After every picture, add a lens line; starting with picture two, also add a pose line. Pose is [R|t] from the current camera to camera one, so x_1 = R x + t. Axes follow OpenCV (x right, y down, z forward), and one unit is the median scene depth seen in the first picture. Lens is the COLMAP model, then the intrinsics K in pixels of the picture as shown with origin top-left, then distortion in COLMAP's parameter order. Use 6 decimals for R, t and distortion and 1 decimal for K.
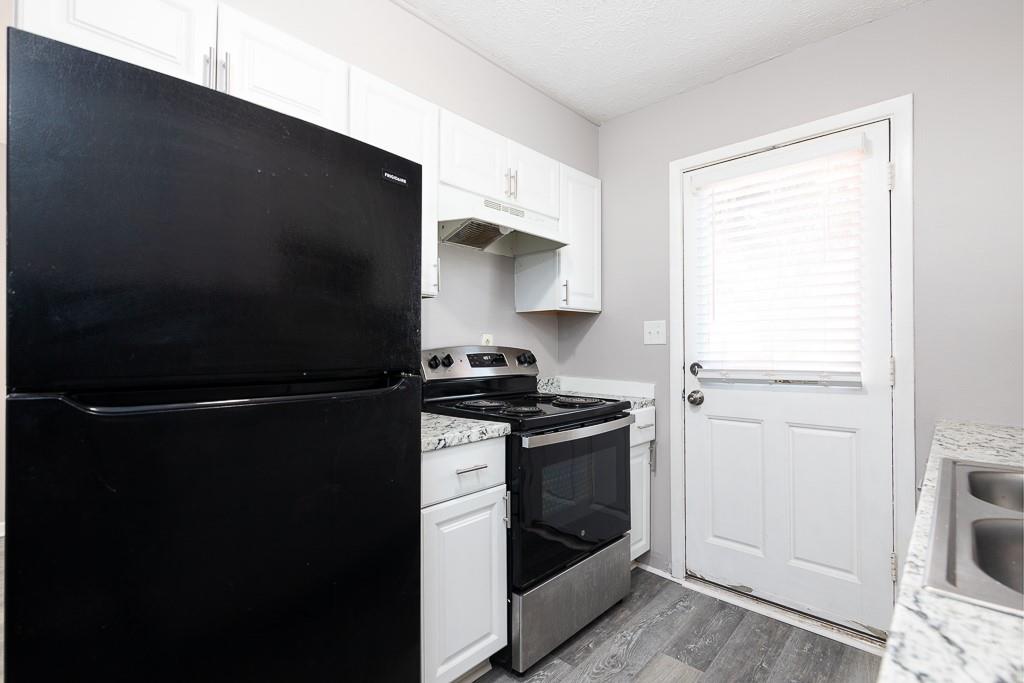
lens RADIAL K [[466.9, 0, 519.0], [0, 466.9, 346.8], [0, 0, 1]] dist [0.003717, -0.001354]
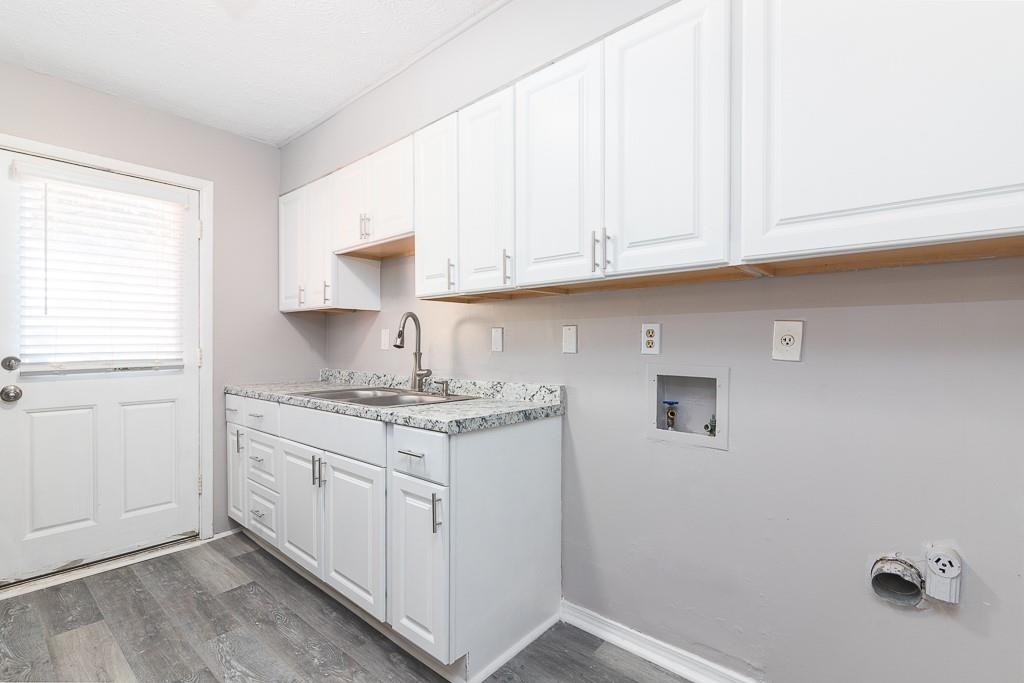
lens RADIAL K [[466.9, 0, 518.6], [0, 466.9, 344.8], [0, 0, 1]] dist [0.003717, -0.001354]
pose [[-0.029309, -0.003967, 0.999563, -0.710682], [-0.006627, 0.999971, 0.003775, -0.000299], [-0.999548, -0.006513, -0.029335, 0.003982]]
